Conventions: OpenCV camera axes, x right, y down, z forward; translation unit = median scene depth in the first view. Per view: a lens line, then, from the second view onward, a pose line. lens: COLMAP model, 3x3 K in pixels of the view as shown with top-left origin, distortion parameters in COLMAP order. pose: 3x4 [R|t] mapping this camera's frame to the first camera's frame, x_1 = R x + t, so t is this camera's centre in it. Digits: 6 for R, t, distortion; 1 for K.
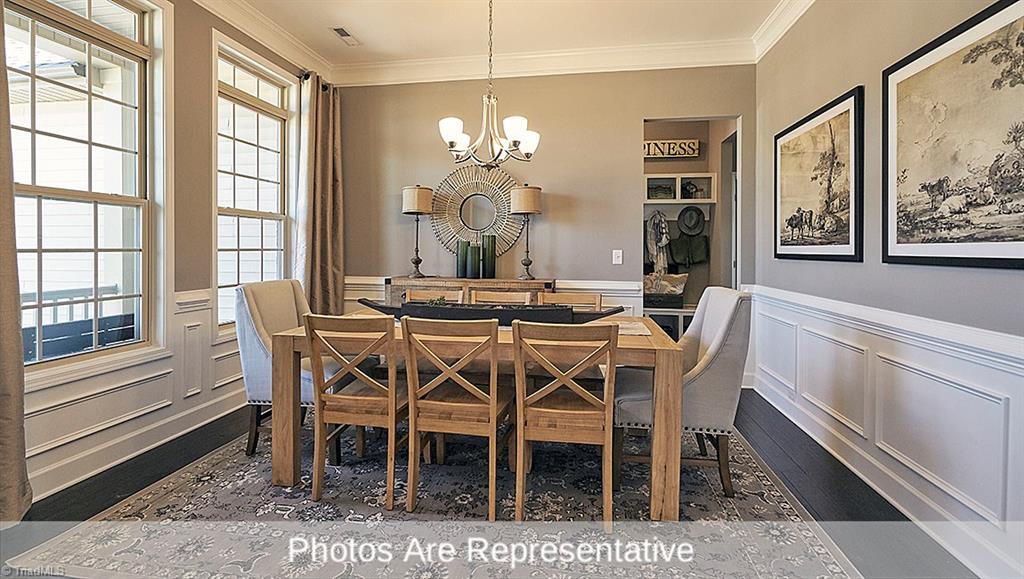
lens RADIAL K [[462.2, 0, 510.6], [0, 462.2, 247.4], [0, 0, 1]] dist [0.000857, 0.000767]
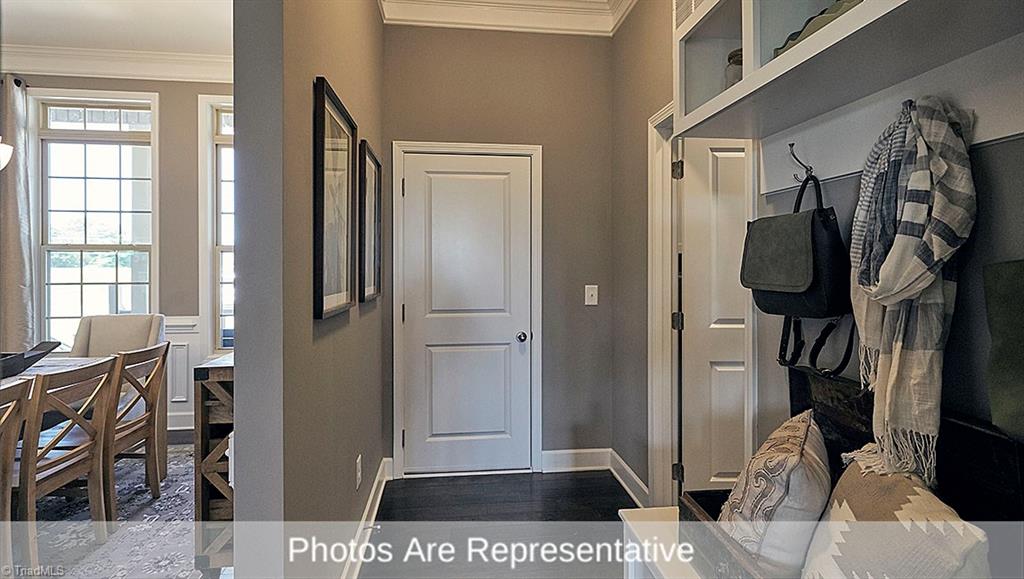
lens RADIAL K [[500.0, 0, 512.4], [0, 500.0, 265.7], [0, 0, 1]] dist [0.000138, 0.000139]
pose [[0.278563, -0.005490, -0.960402, 0.620234], [0.004423, 0.999980, -0.004434, -0.023003], [0.960408, -0.003012, 0.278581, 1.096316]]
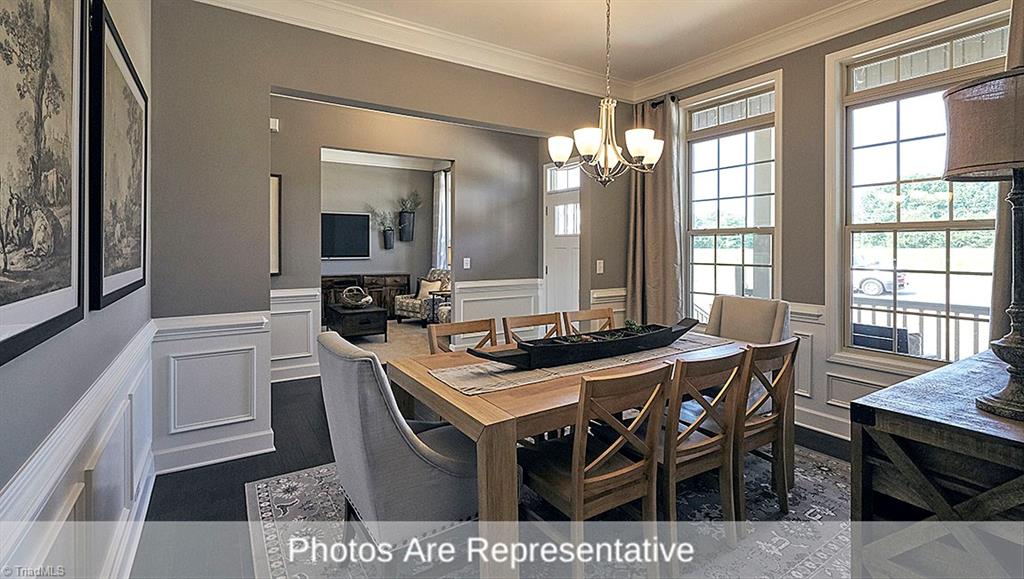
lens RADIAL K [[462.2, 0, 510.6], [0, 462.2, 247.4], [0, 0, 1]] dist [0.000857, 0.000767]
pose [[-0.749110, -0.005662, -0.662421, 0.447177], [-0.004855, 0.999984, -0.003057, -0.027429], [0.662428, 0.000926, -0.749125, 1.018392]]
